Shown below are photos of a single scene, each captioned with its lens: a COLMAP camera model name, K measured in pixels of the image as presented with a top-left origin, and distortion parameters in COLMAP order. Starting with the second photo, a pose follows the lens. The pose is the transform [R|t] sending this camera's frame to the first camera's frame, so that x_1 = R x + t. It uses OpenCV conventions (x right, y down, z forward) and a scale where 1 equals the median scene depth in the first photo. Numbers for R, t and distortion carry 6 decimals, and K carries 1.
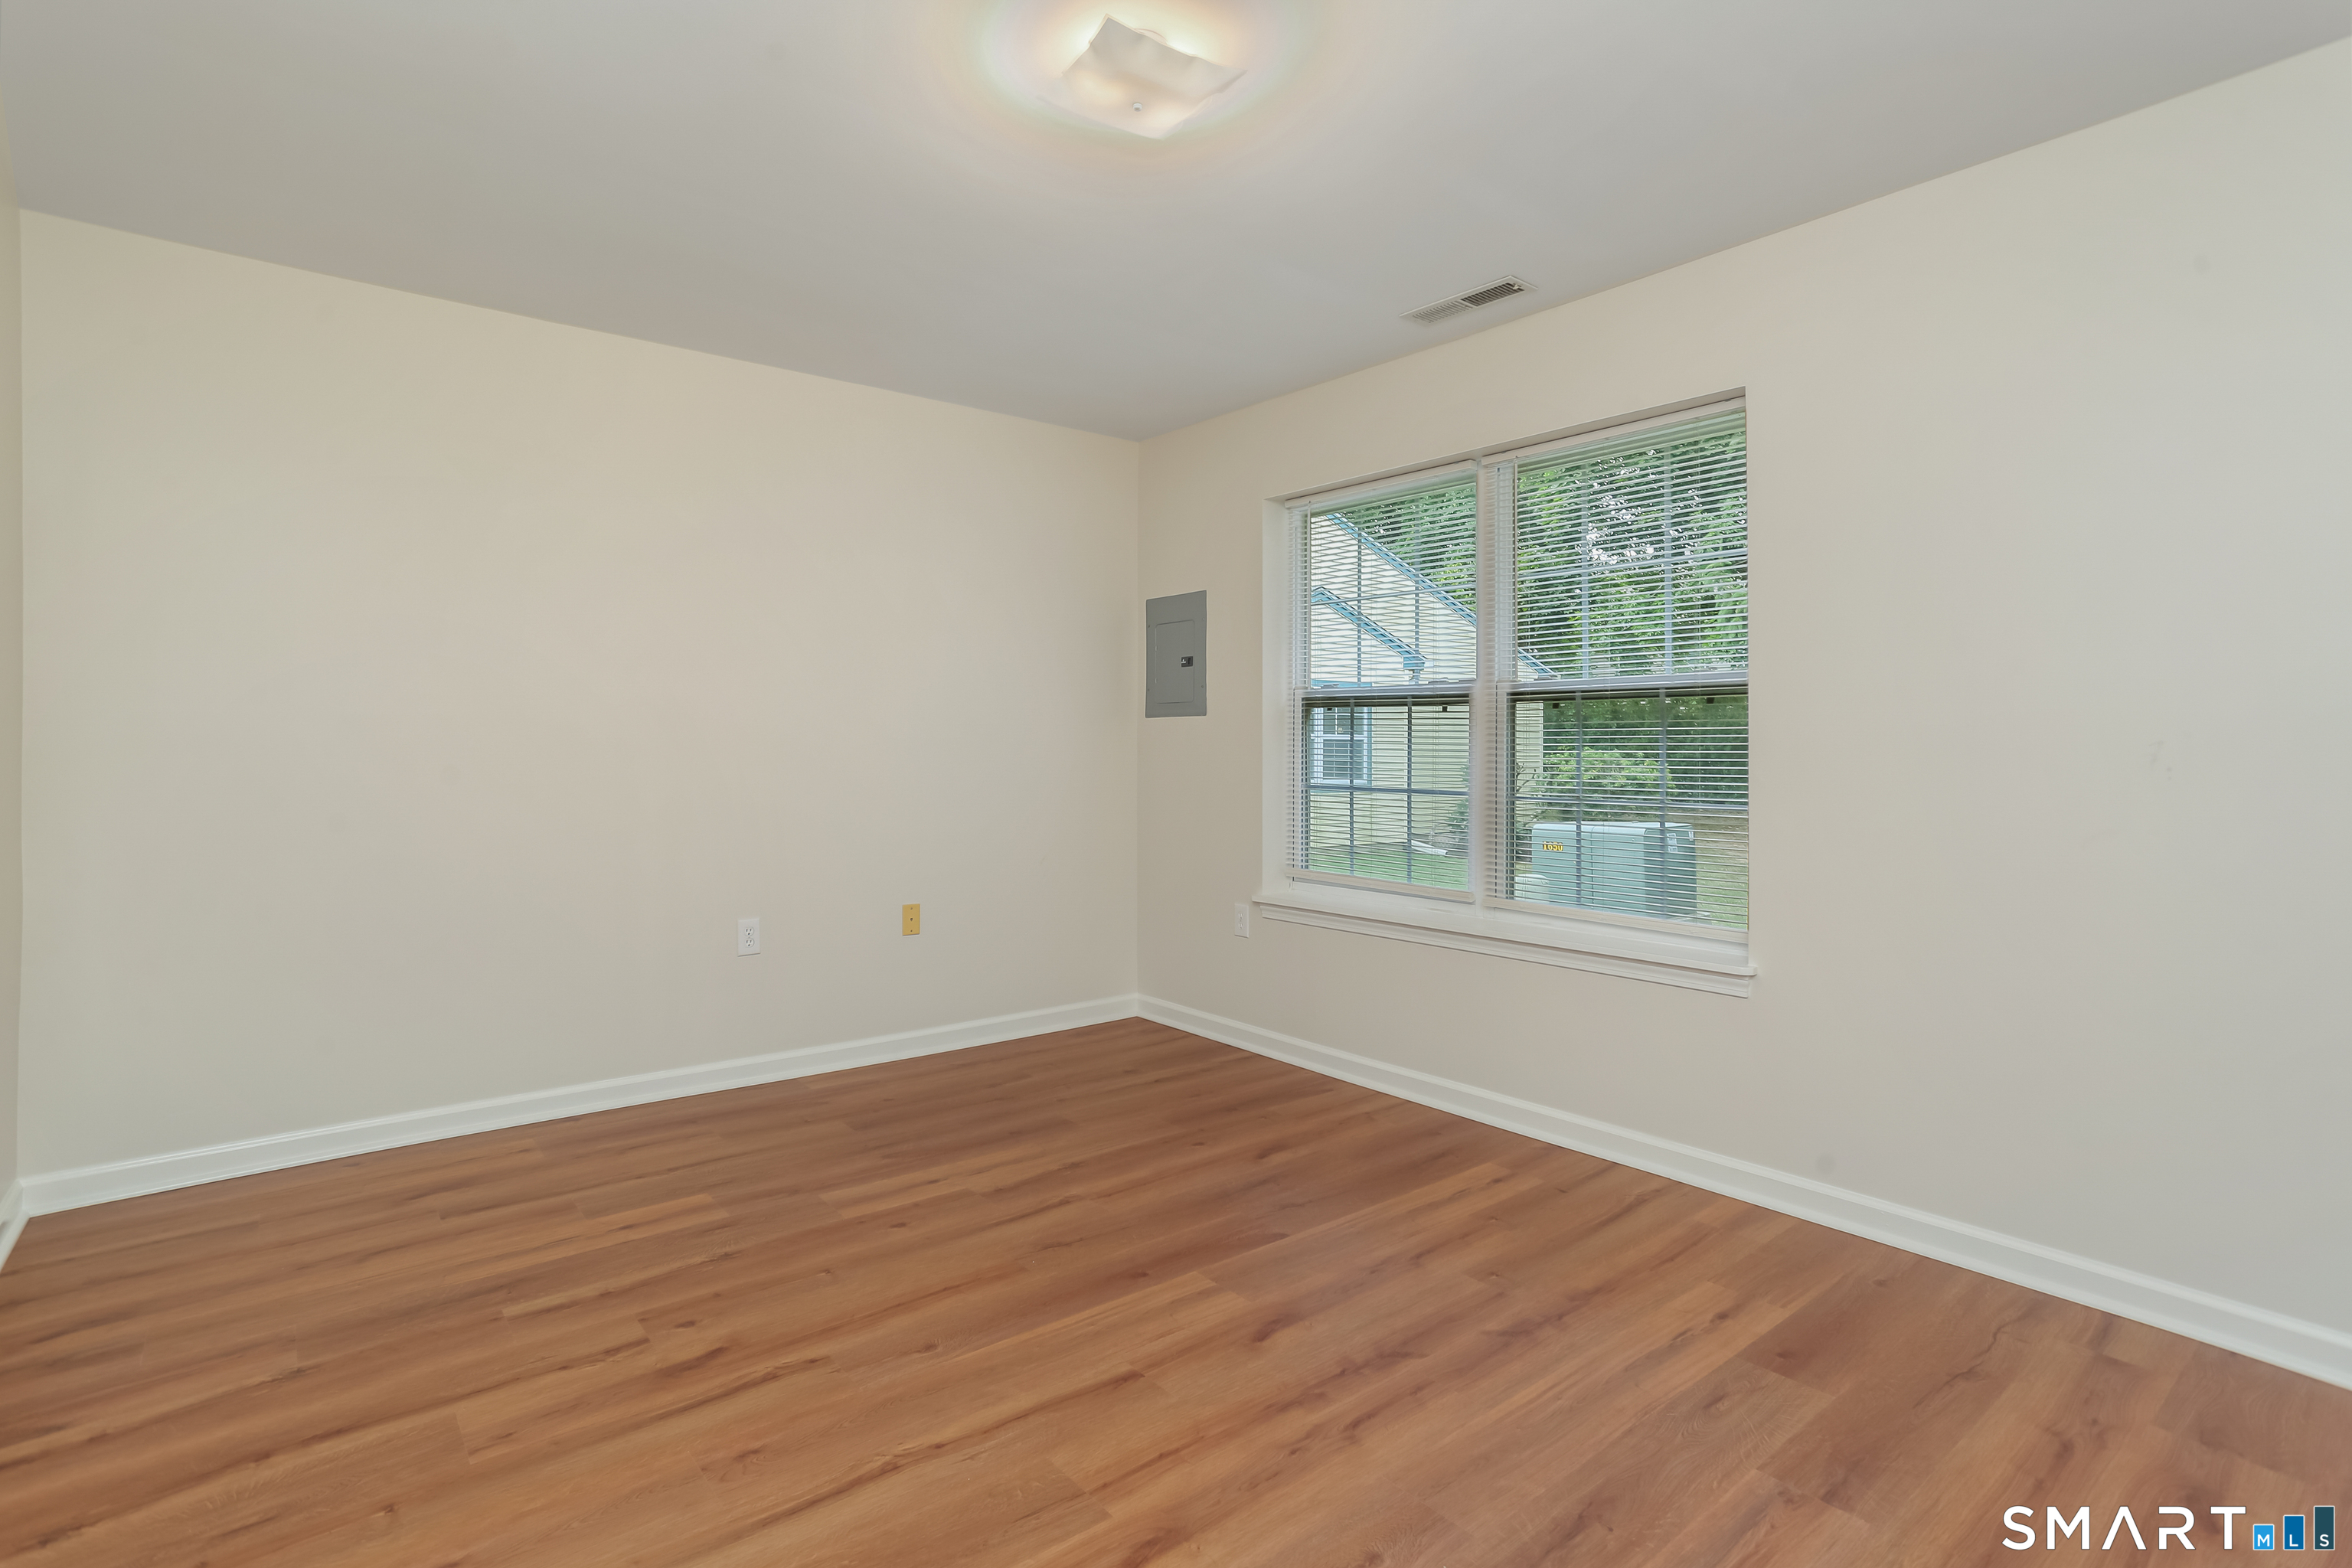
lens RADIAL K [[1143.3, 0, 1169.2], [0, 1143.3, 779.0], [0, 0, 1]] dist [0.005134, 0.004954]
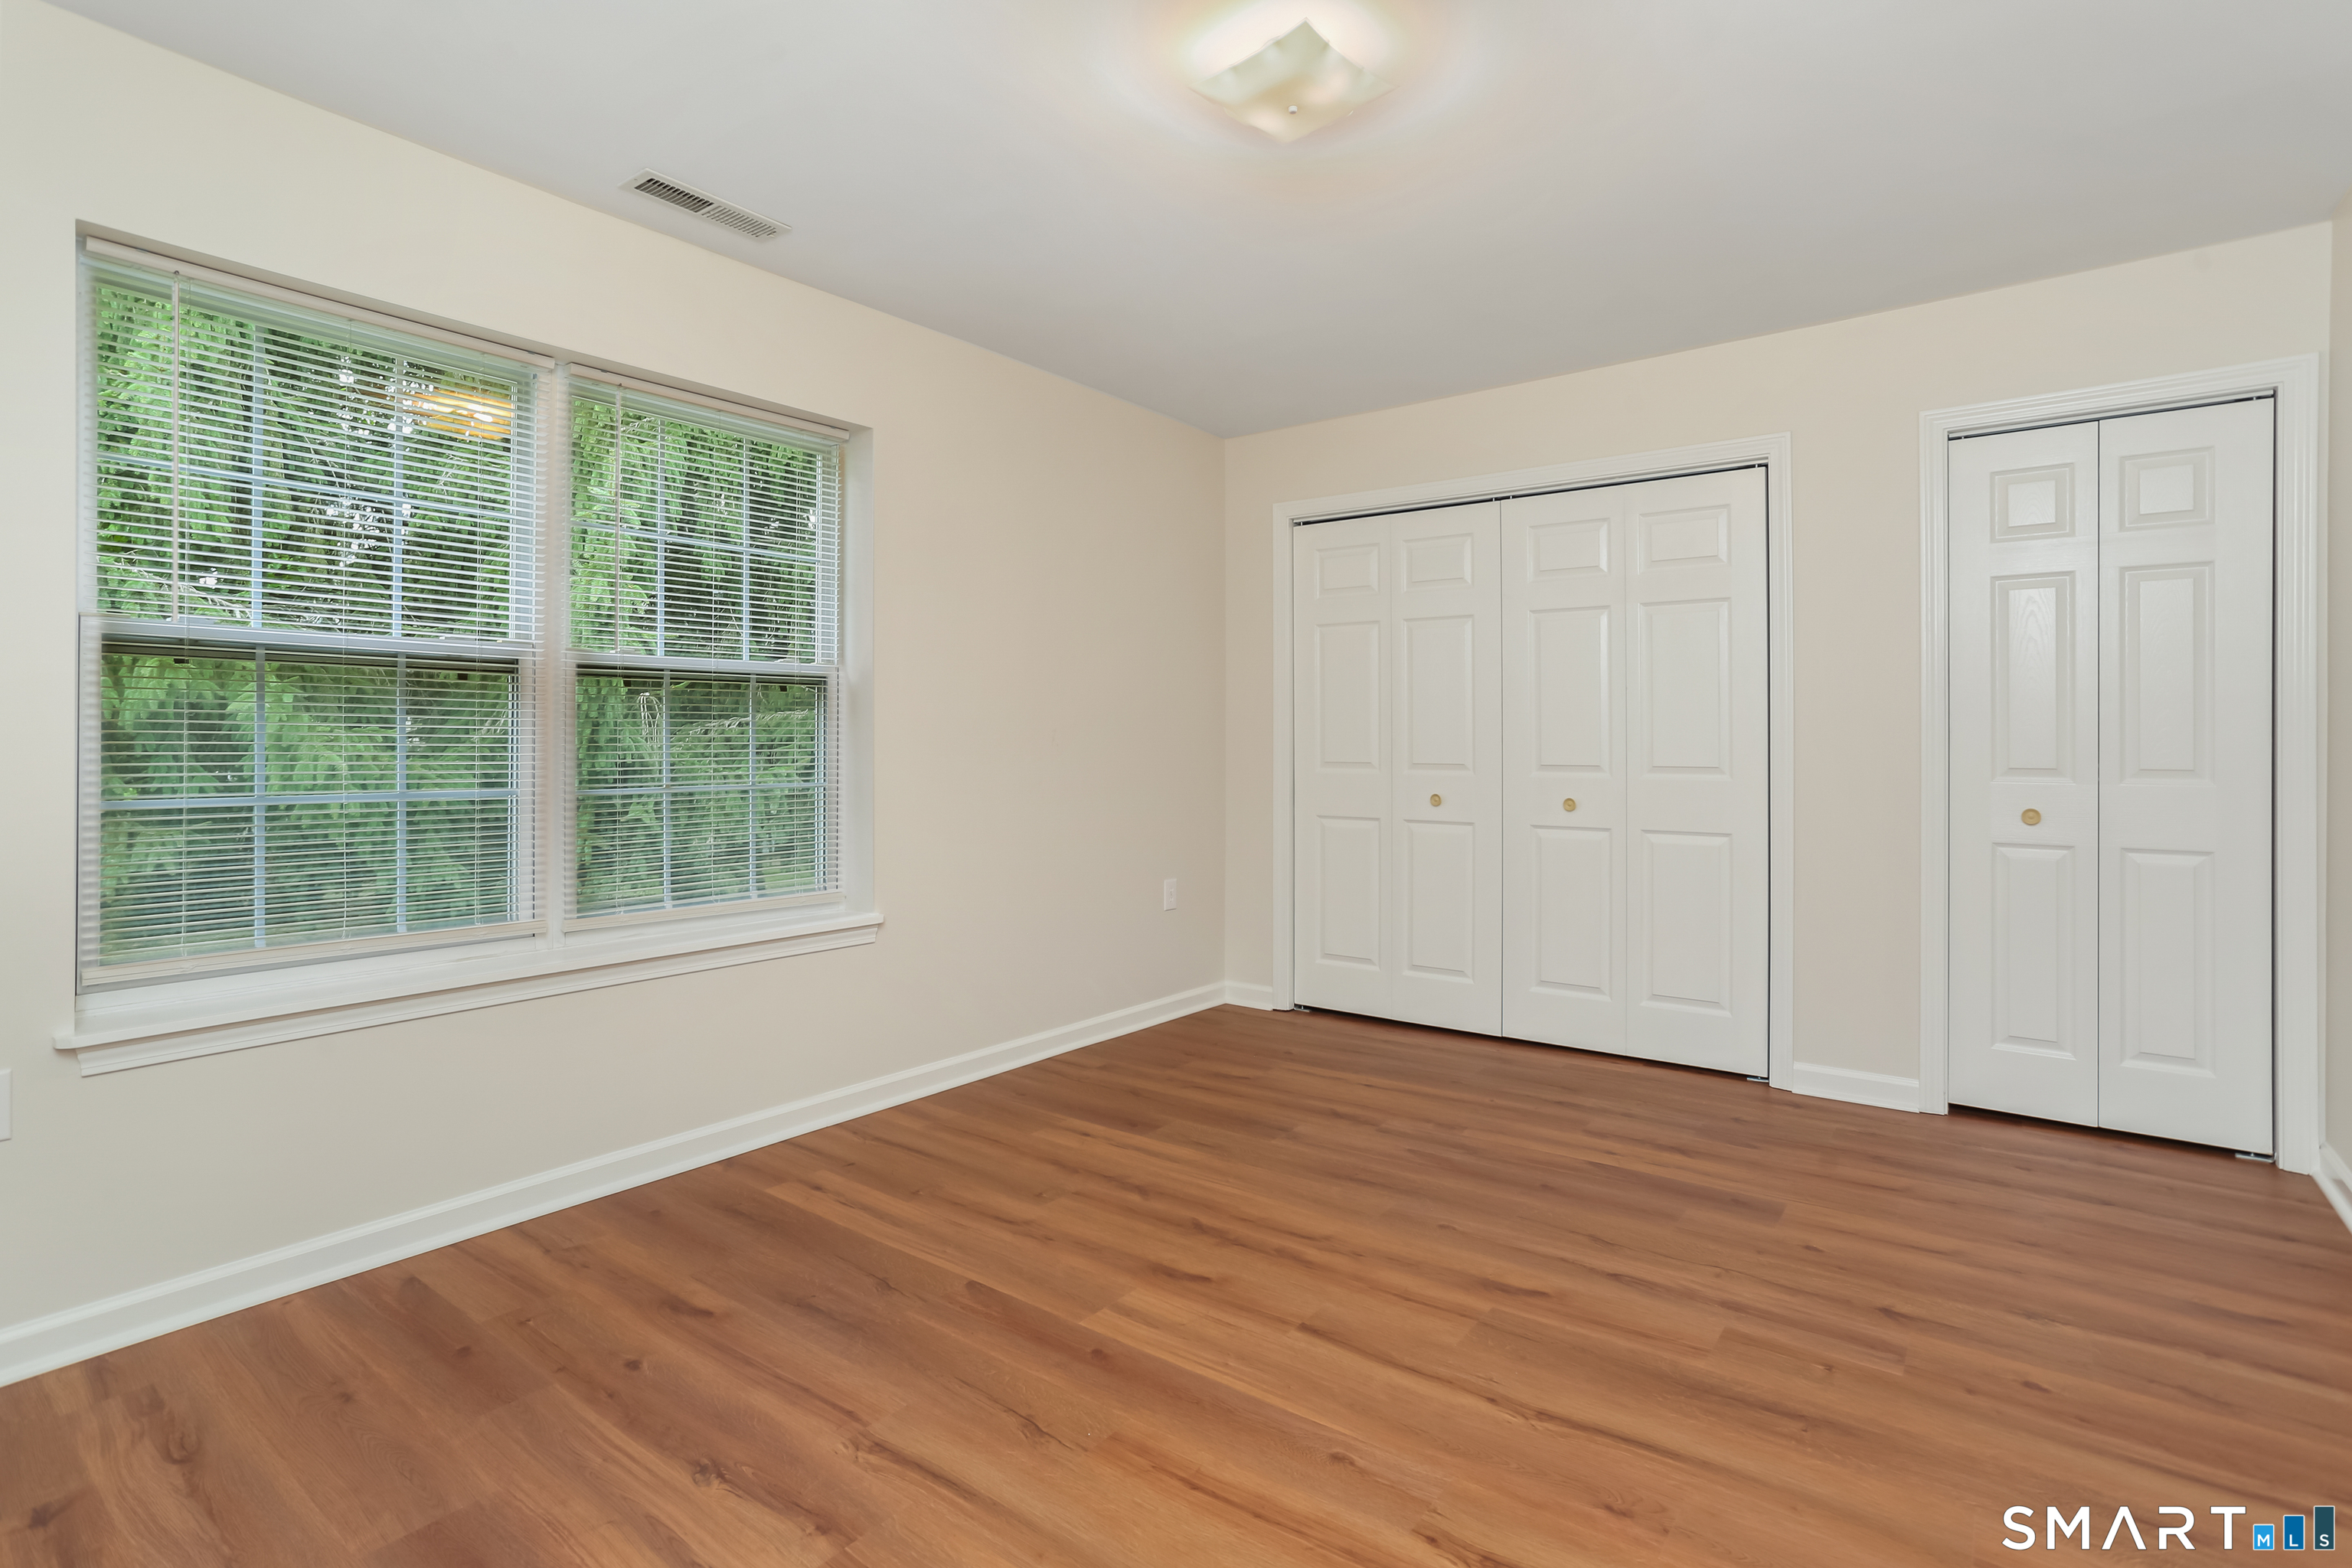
lens RADIAL K [[1143.3, 0, 1168.0], [0, 1143.3, 760.4], [0, 0, 1]] dist [0.005134, 0.004954]
pose [[-0.253276, -0.007991, 0.967361, -0.886152], [0.011899, 0.999864, 0.011375, -0.013473], [-0.967321, 0.014392, -0.253147, 1.205978]]
